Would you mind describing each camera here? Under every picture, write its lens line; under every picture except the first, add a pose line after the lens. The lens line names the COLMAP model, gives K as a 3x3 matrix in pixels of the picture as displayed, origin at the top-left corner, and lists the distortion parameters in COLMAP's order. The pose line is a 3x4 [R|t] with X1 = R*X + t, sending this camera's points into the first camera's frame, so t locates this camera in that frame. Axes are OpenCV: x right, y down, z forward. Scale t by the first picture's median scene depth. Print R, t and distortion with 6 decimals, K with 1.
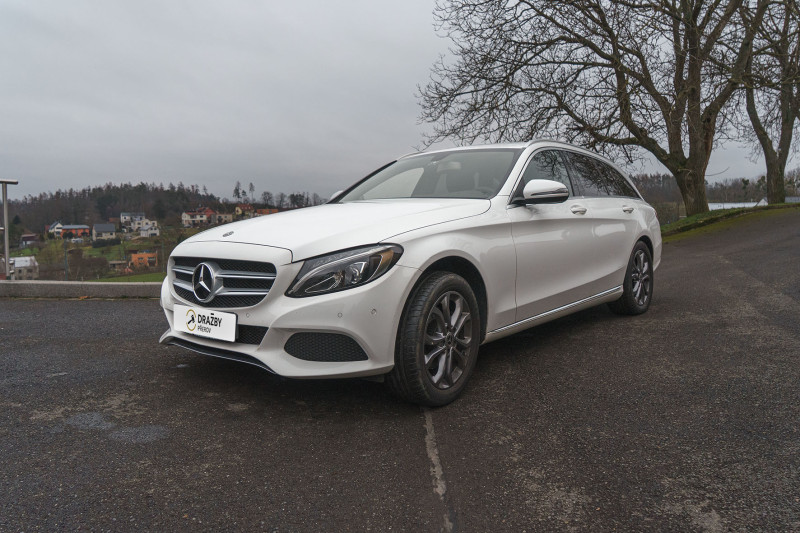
lens RADIAL K [[699.3, 0, 401.7], [0, 699.3, 225.5], [0, 0, 1]] dist [-0.001028, 0.001368]
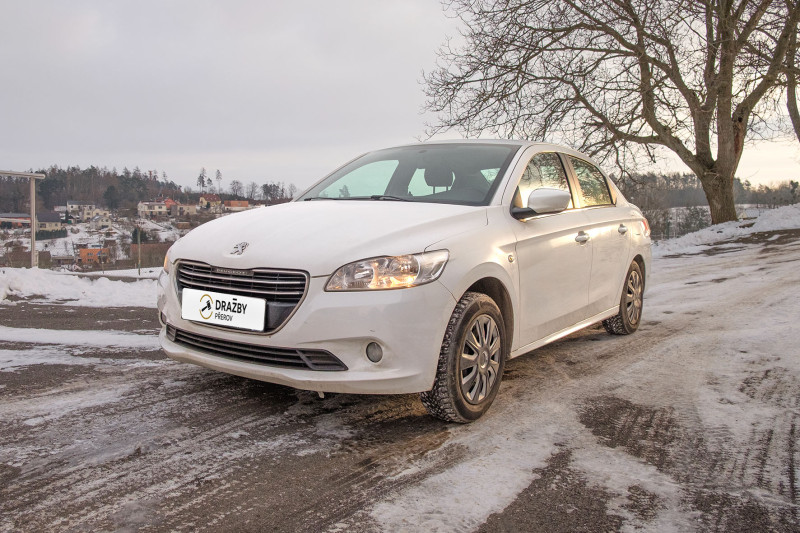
lens RADIAL K [[923.1, 0, 359.6], [0, 923.1, 254.2], [0, 0, 1]] dist [-0.015660, 0.046915]
pose [[0.999454, 0.030045, -0.013777, -0.033254], [-0.029588, 0.999041, 0.032279, 0.001478], [0.014733, -0.031854, 0.999384, -0.205422]]
